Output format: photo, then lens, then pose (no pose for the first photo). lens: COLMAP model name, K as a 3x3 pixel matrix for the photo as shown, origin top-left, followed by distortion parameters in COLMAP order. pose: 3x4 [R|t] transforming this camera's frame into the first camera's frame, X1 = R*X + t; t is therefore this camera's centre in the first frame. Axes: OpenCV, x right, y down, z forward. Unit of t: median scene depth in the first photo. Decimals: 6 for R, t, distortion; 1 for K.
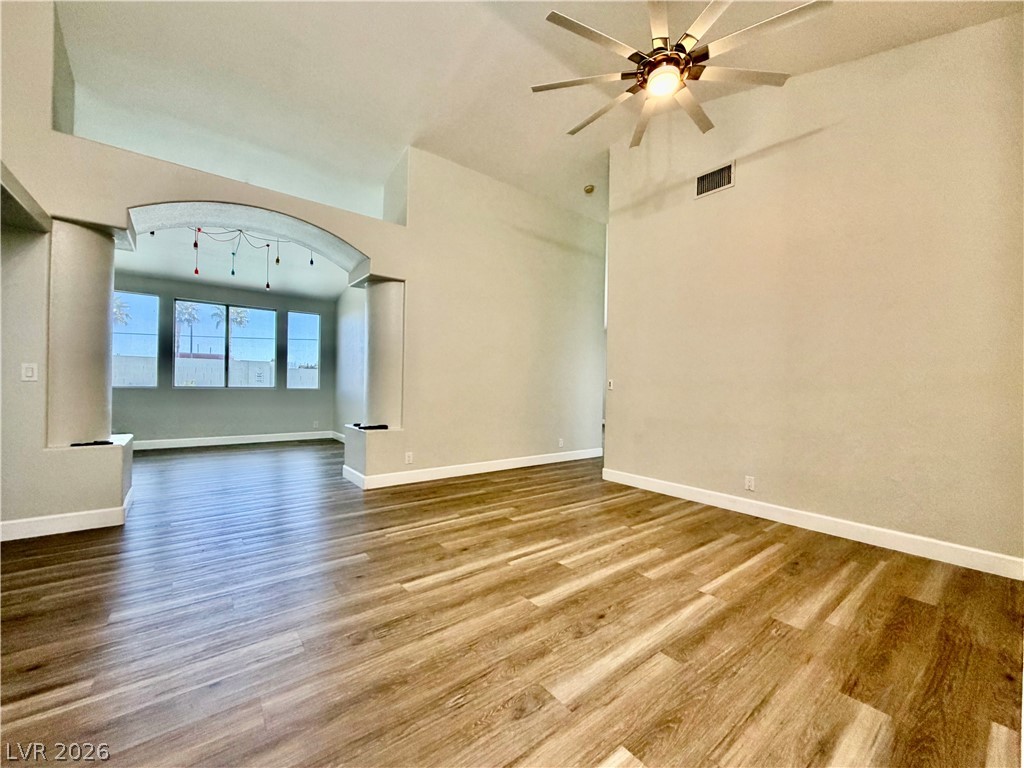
lens RADIAL K [[408.5, 0, 508.0], [0, 408.5, 383.7], [0, 0, 1]] dist [-0.002171, 0.000768]
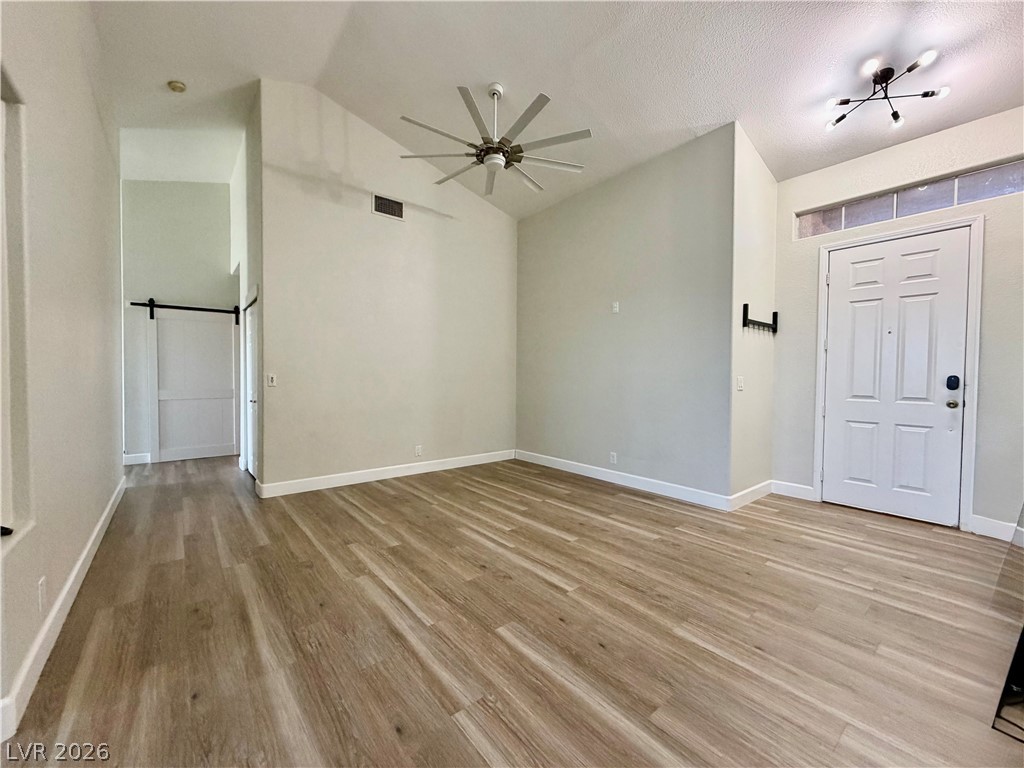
lens RADIAL K [[408.5, 0, 507.6], [0, 408.5, 386.0], [0, 0, 1]] dist [-0.002171, 0.000768]
pose [[-0.014370, -0.042745, 0.998983, -1.025971], [-0.011268, 0.999029, 0.042585, -0.047451], [-0.999833, -0.010645, -0.014838, 0.963670]]
